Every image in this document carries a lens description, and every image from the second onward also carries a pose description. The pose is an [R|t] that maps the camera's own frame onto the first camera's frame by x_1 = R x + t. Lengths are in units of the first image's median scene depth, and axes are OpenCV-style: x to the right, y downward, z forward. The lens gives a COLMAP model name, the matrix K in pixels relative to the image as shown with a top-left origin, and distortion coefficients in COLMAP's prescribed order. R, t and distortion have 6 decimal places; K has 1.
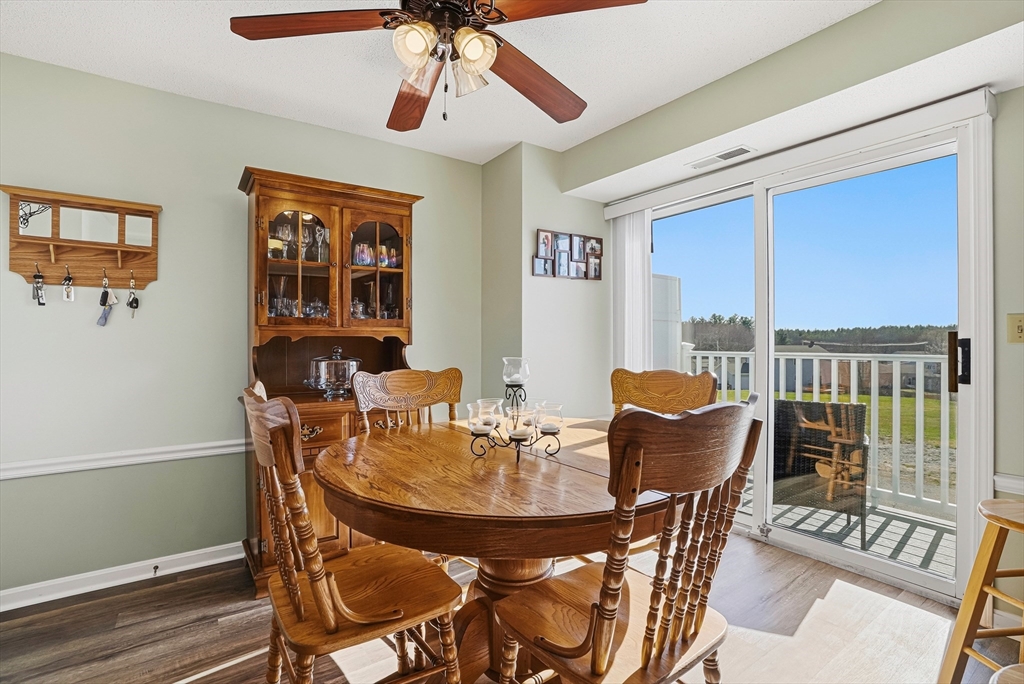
lens RADIAL K [[479.8, 0, 507.8], [0, 479.8, 343.3], [0, 0, 1]] dist [-0.071172, 0.027830]
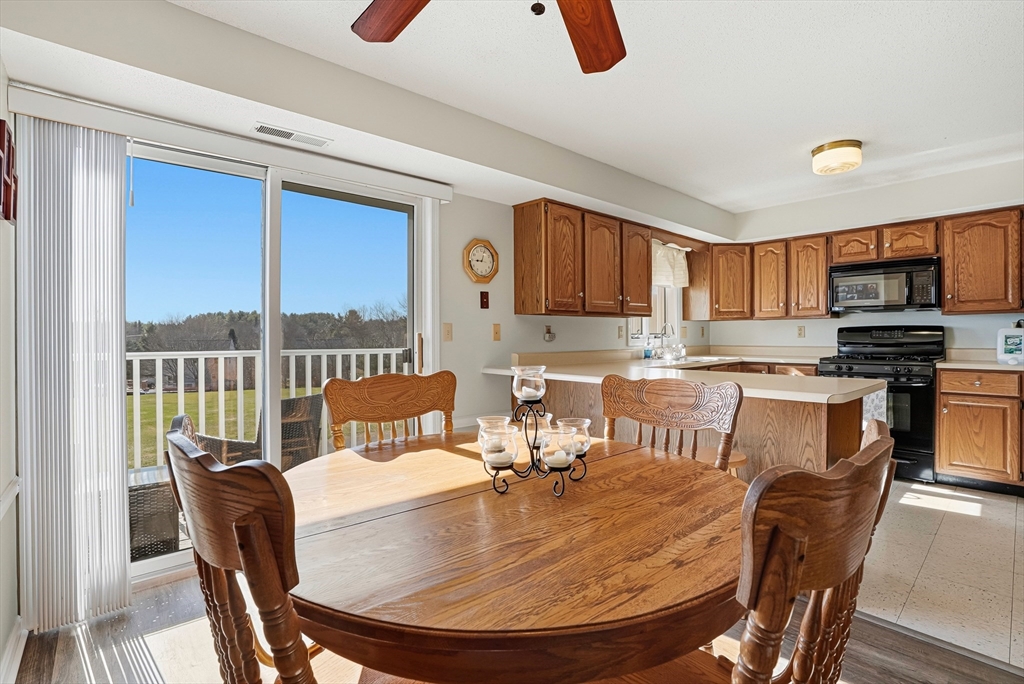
lens RADIAL K [[481.9, 0, 508.9], [0, 481.9, 338.8], [0, 0, 1]] dist [-0.070040, 0.027770]
pose [[-0.115612, -0.006930, 0.993270, -0.519375], [0.001757, 0.999973, 0.007182, -0.015085], [-0.993293, 0.002576, -0.115596, 0.743216]]
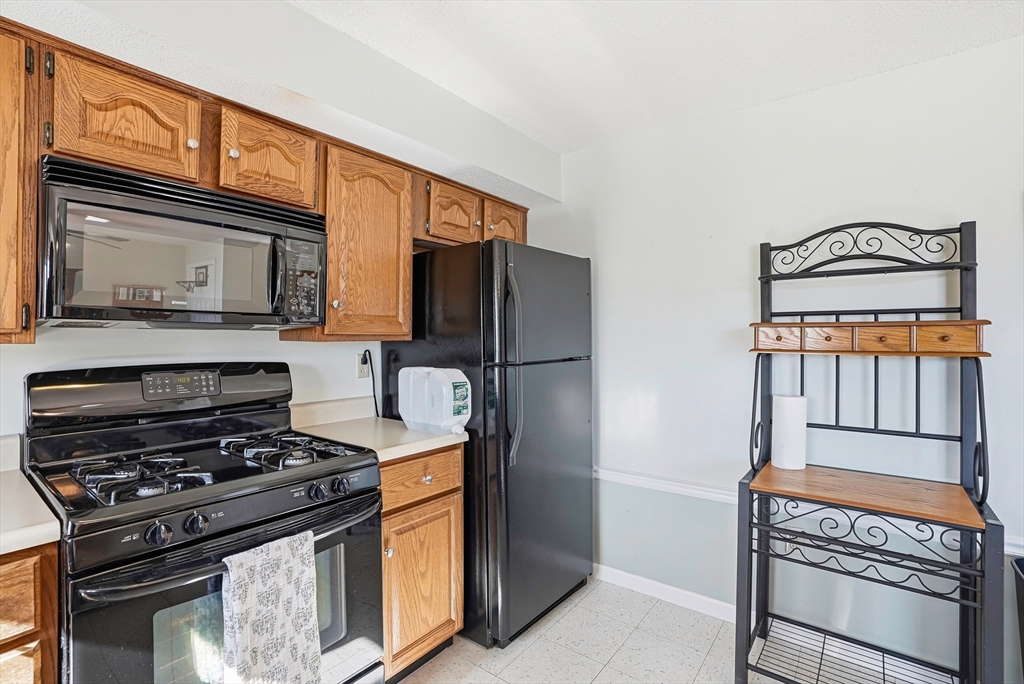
lens RADIAL K [[478.0, 0, 509.5], [0, 478.0, 337.1], [0, 0, 1]] dist [-0.070835, 0.027079]
pose [[-0.953570, -0.002474, -0.301160, 0.846089], [-0.000177, 0.999971, -0.007654, -0.085127], [0.301170, -0.007245, -0.953543, -0.110683]]
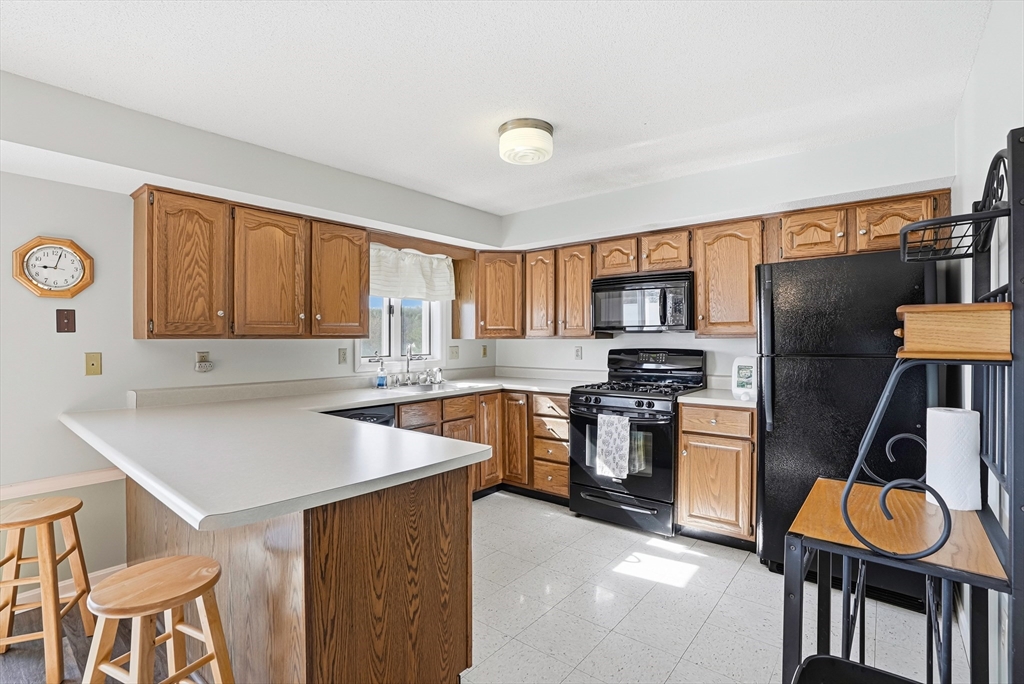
lens RADIAL K [[481.9, 0, 508.9], [0, 481.9, 338.8], [0, 0, 1]] dist [-0.070040, 0.027770]
pose [[-0.270510, 0.000586, 0.962717, -0.322608], [-0.000972, 0.999999, -0.000882, -0.081162], [-0.962717, -0.001174, -0.270509, -0.014473]]
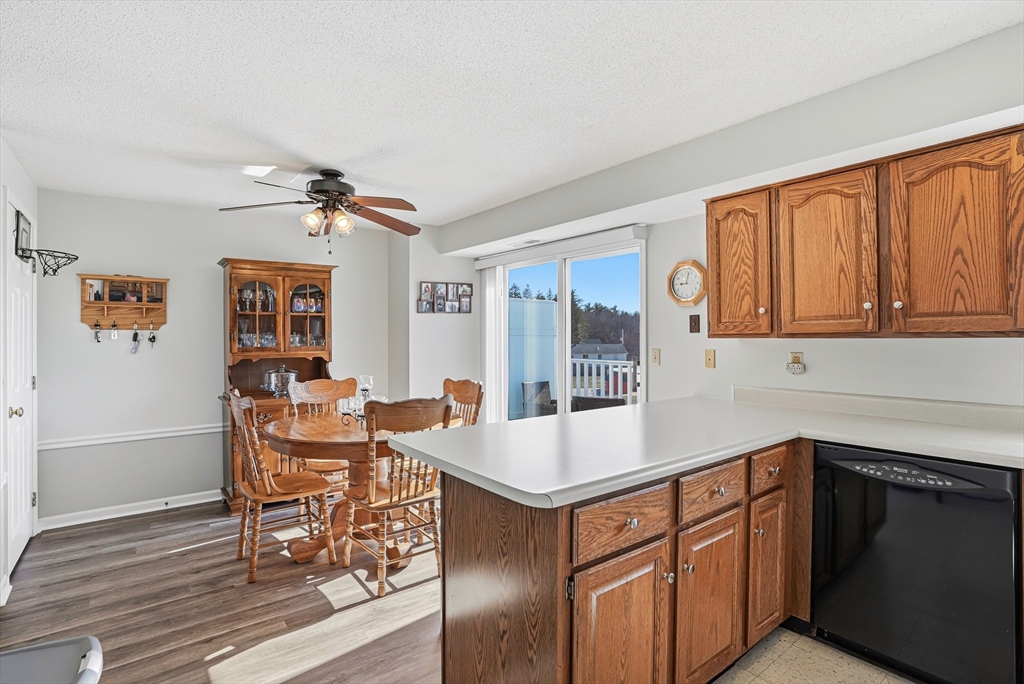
lens RADIAL K [[505.1, 0, 506.9], [0, 505.1, 338.0], [0, 0, 1]] dist [-0.064548, 0.029448]
pose [[0.999133, -0.003177, 0.041515, 0.338915], [0.003077, 0.999992, 0.002494, -0.085896], [-0.041522, -0.002365, 0.999135, -0.729808]]
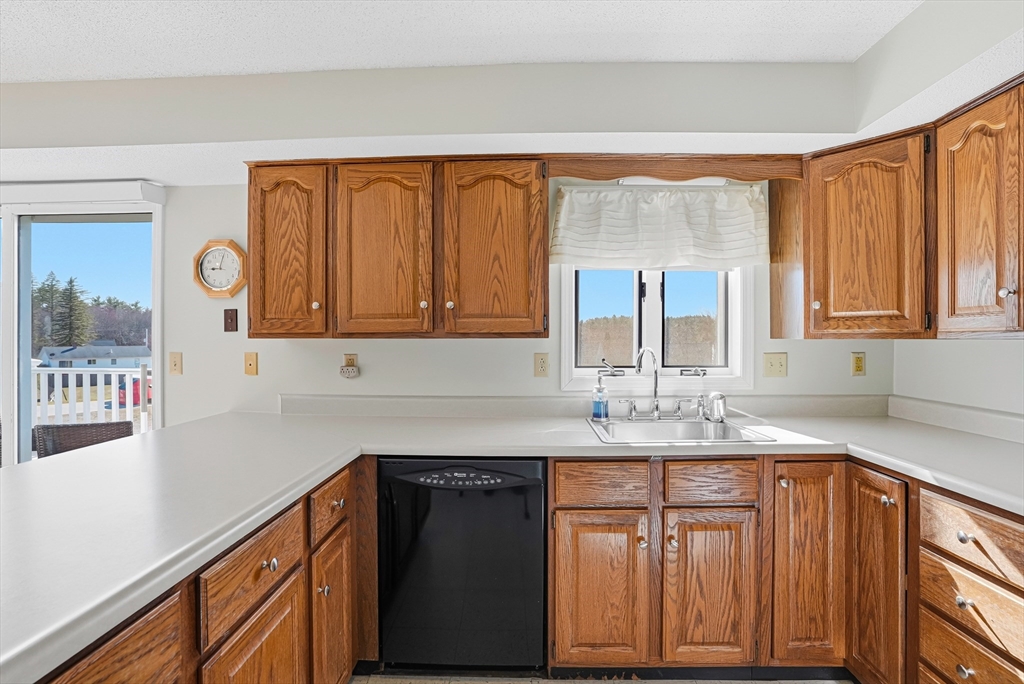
lens RADIAL K [[481.9, 0, 508.9], [0, 481.9, 338.8], [0, 0, 1]] dist [-0.070040, 0.027770]
pose [[0.600550, -0.000798, 0.799587, 0.454809], [-0.001508, 0.999997, 0.002131, -0.082696], [-0.799586, -0.002485, 0.600547, -0.475321]]
